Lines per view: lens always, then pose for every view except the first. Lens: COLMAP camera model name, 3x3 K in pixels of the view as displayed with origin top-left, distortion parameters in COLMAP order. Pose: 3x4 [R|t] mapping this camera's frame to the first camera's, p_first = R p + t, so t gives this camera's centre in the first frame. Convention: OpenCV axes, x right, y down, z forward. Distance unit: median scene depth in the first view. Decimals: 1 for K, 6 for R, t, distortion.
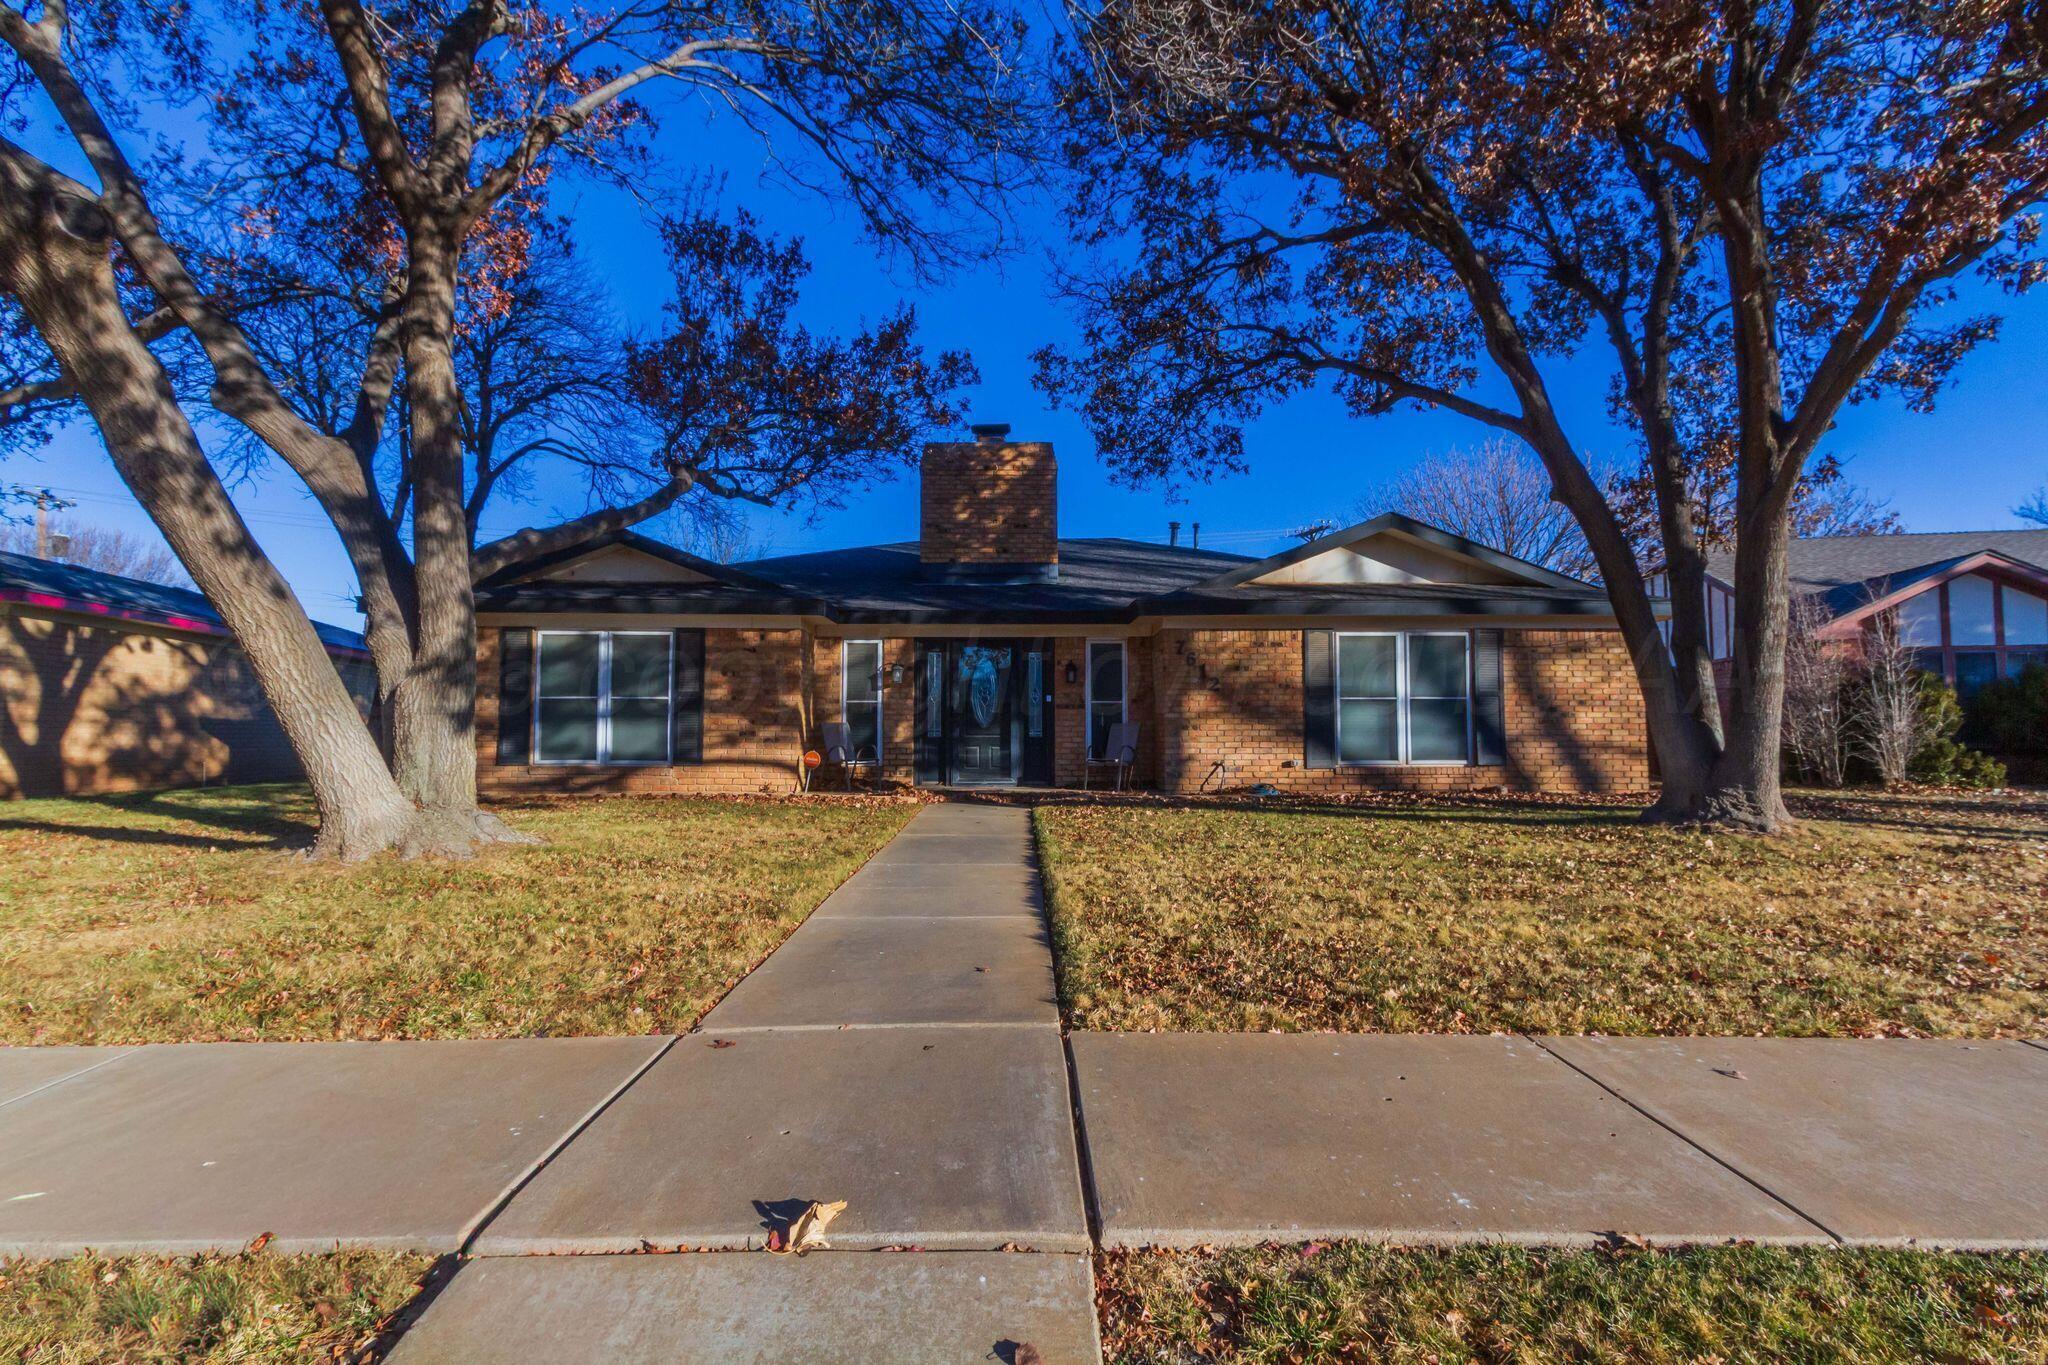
lens RADIAL K [[930.9, 0, 1024.9], [0, 930.9, 679.1], [0, 0, 1]] dist [0.003202, -0.002157]
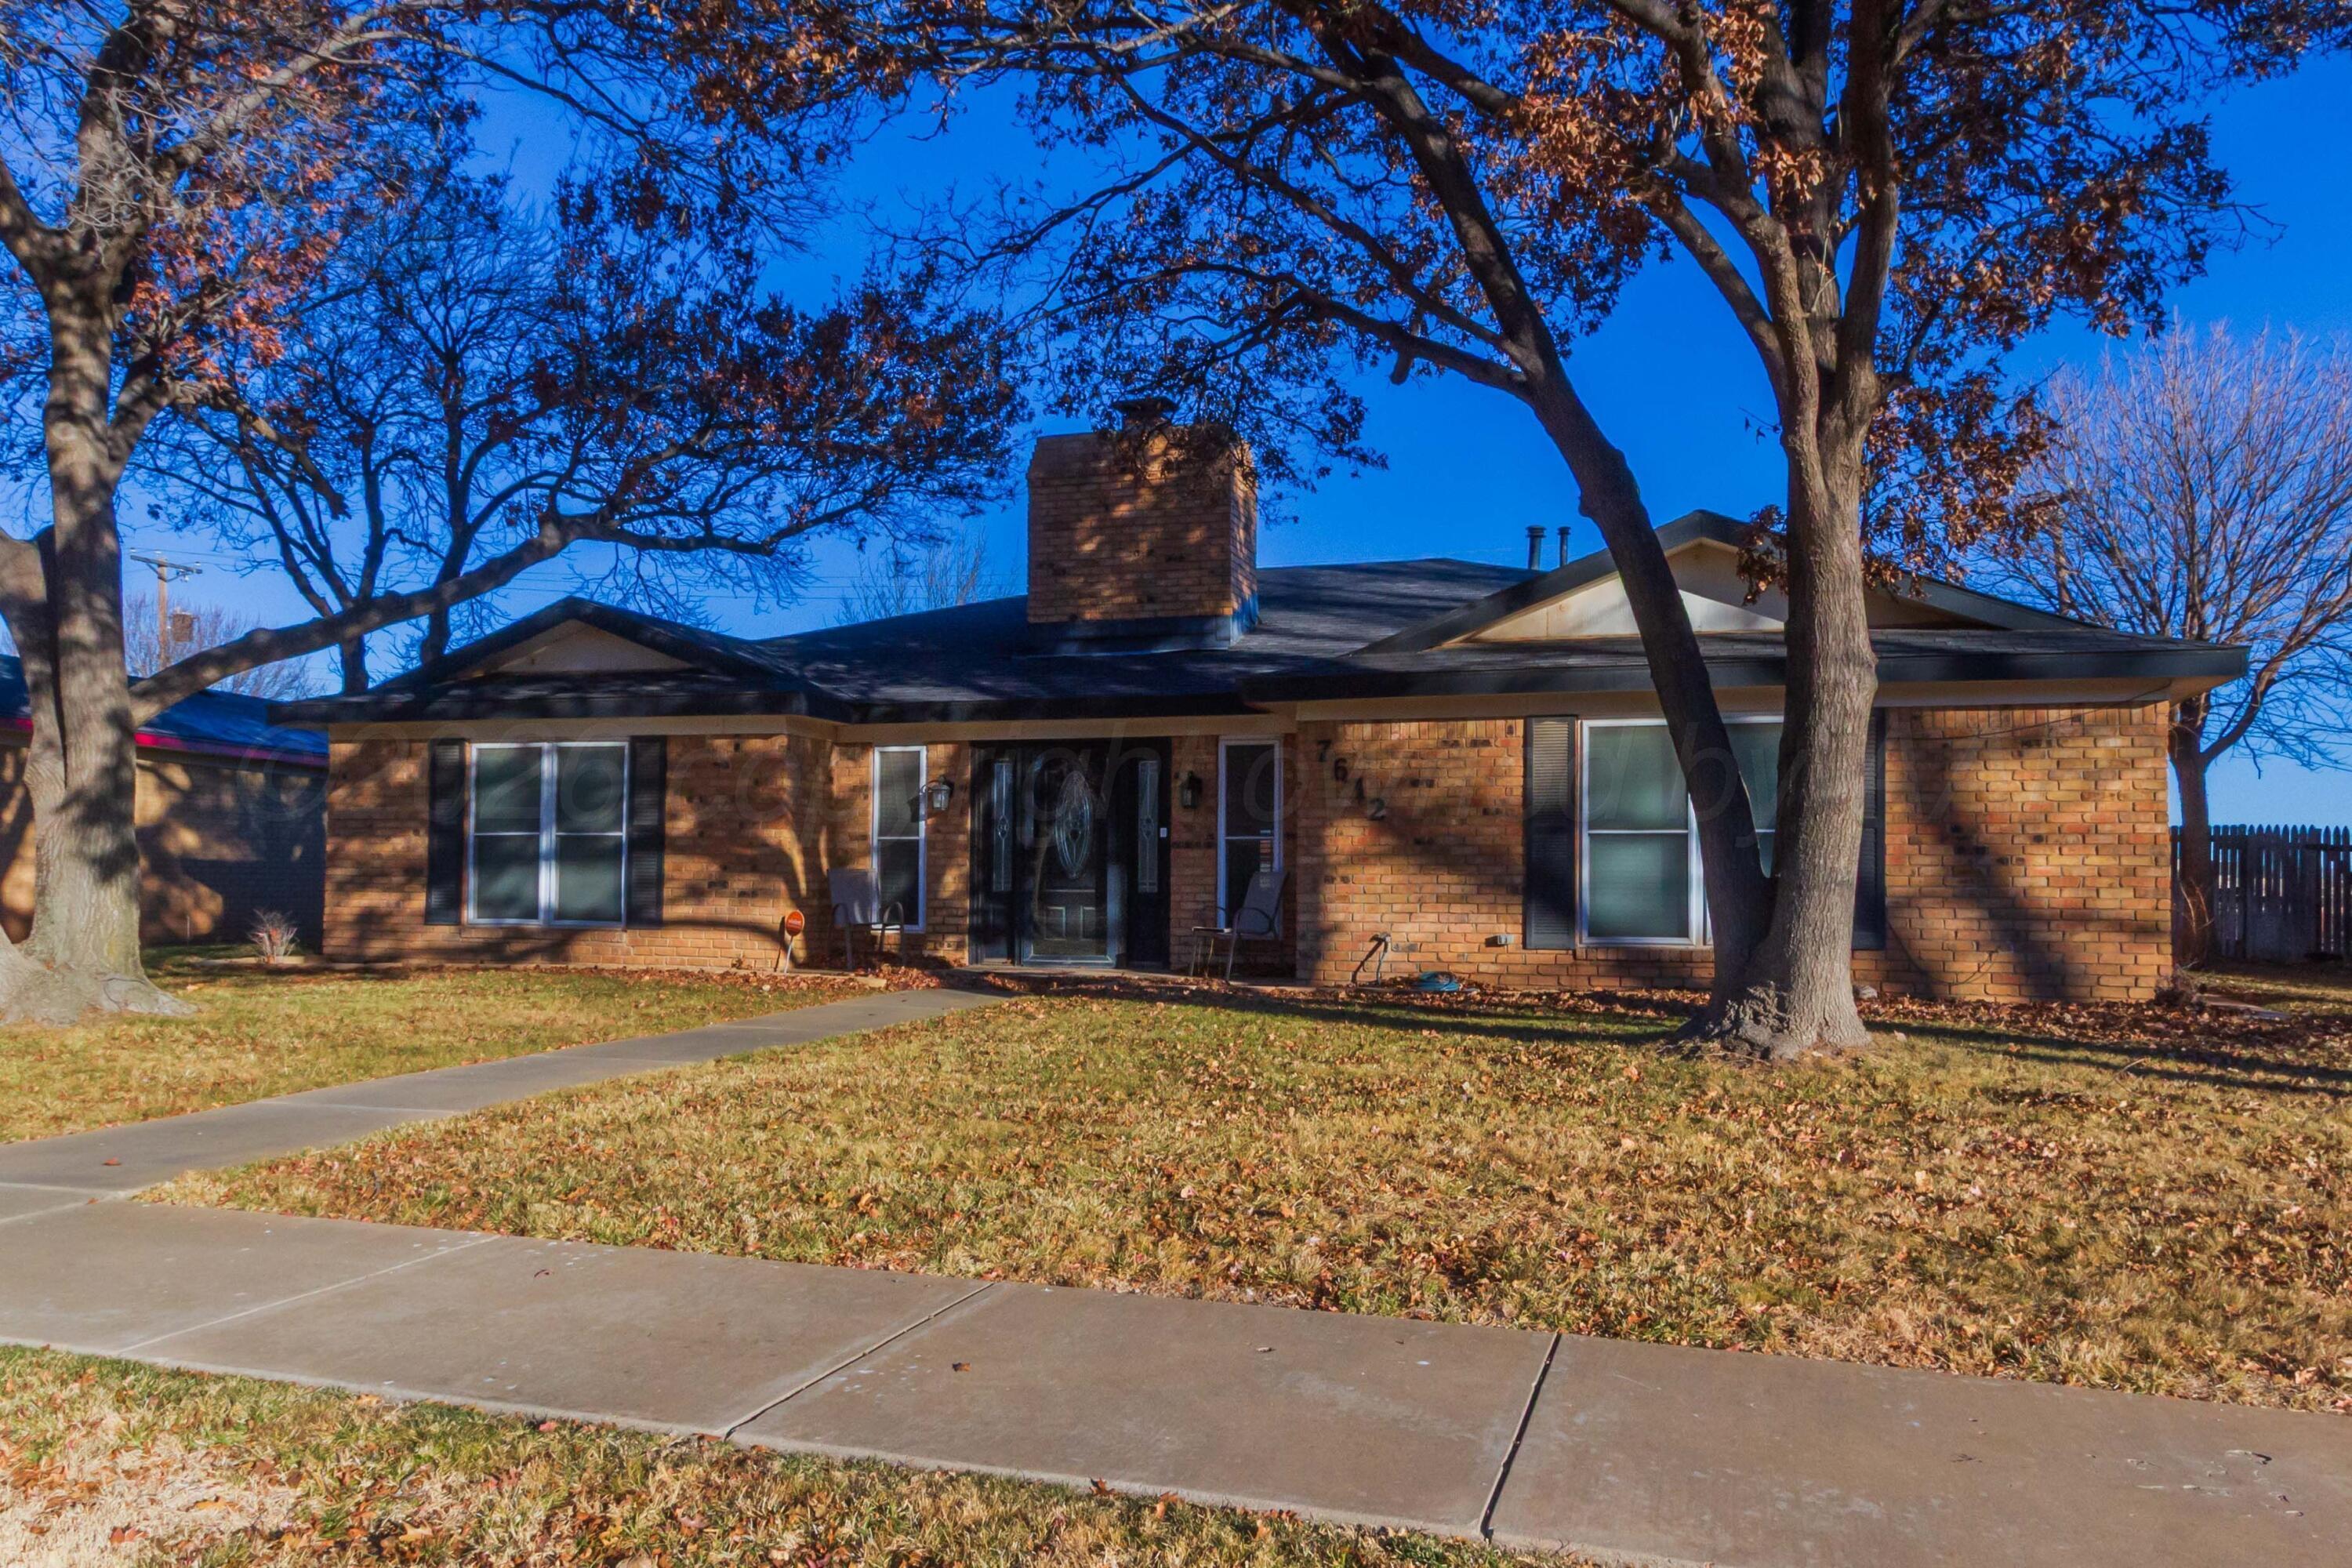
lens RADIAL K [[1628.5, 0, 1177.2], [0, 1628.5, 797.6], [0, 0, 1]] dist [0.005201, 0.005234]
pose [[0.955397, -0.008574, -0.295199, 0.394619], [0.010408, 0.999935, 0.004641, -0.008567], [0.295140, -0.007506, 0.955425, -0.071439]]
